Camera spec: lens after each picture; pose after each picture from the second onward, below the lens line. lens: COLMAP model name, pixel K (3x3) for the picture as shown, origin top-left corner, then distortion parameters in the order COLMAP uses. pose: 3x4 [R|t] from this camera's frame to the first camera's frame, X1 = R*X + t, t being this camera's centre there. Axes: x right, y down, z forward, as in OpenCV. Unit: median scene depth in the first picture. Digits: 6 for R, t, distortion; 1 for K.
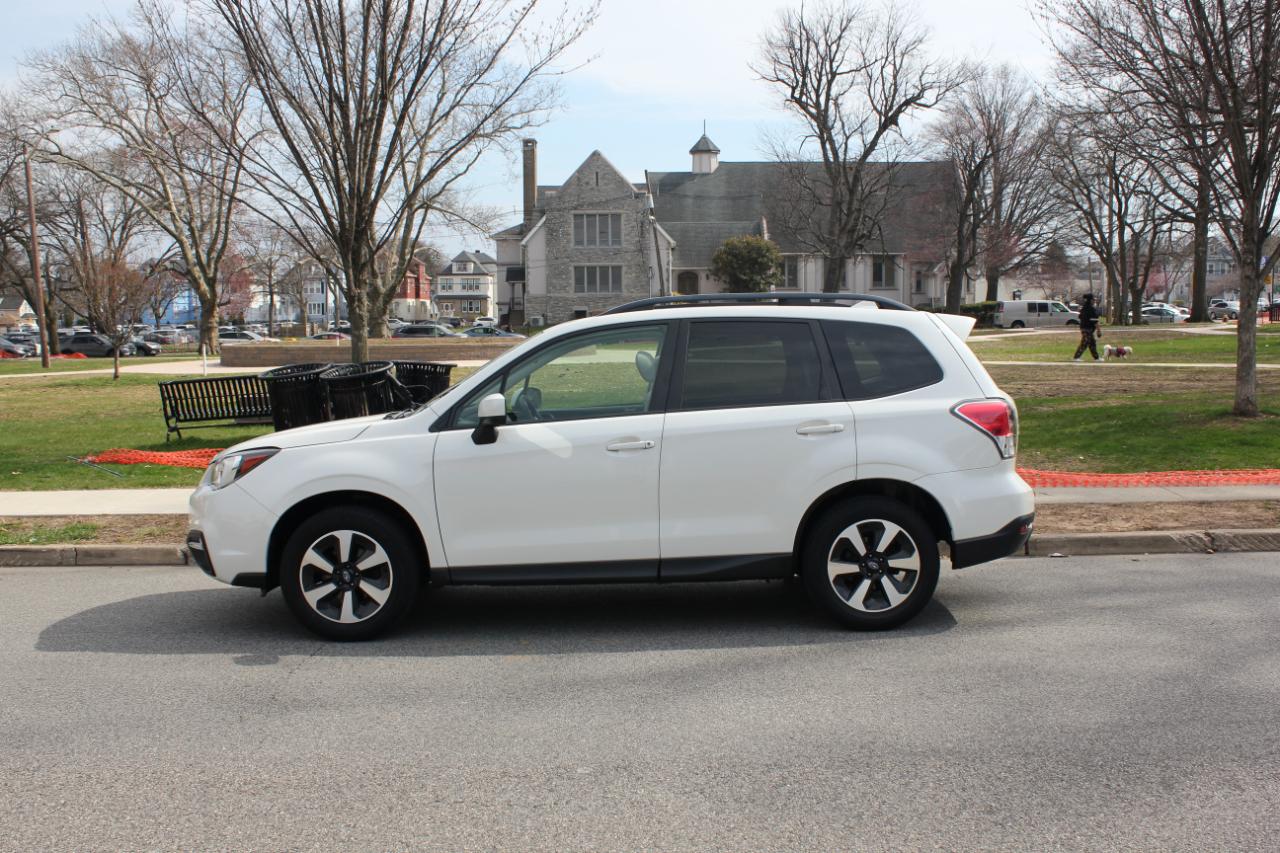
lens RADIAL K [[1350.8, 0, 639.0], [0, 1350.8, 421.3], [0, 0, 1]] dist [-0.106606, 0.000000]
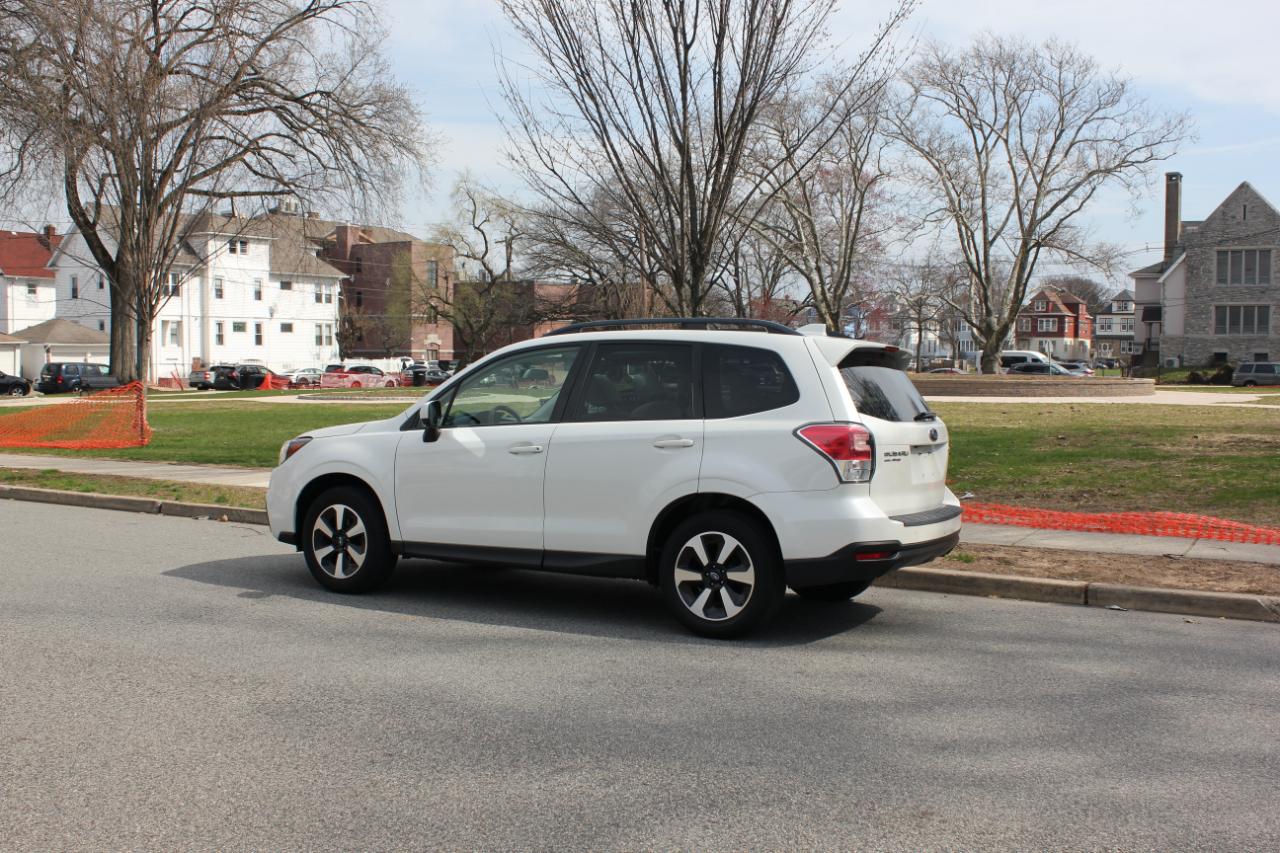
lens RADIAL K [[1350.8, 0, 651.1], [0, 1350.8, 424.2], [0, 0, 1]] dist [-0.106606, 0.000000]
pose [[0.853810, 0.042001, -0.518888, 0.672930], [-0.056180, 0.998353, -0.011632, 0.003996], [0.517545, 0.039082, 0.854763, 0.068915]]
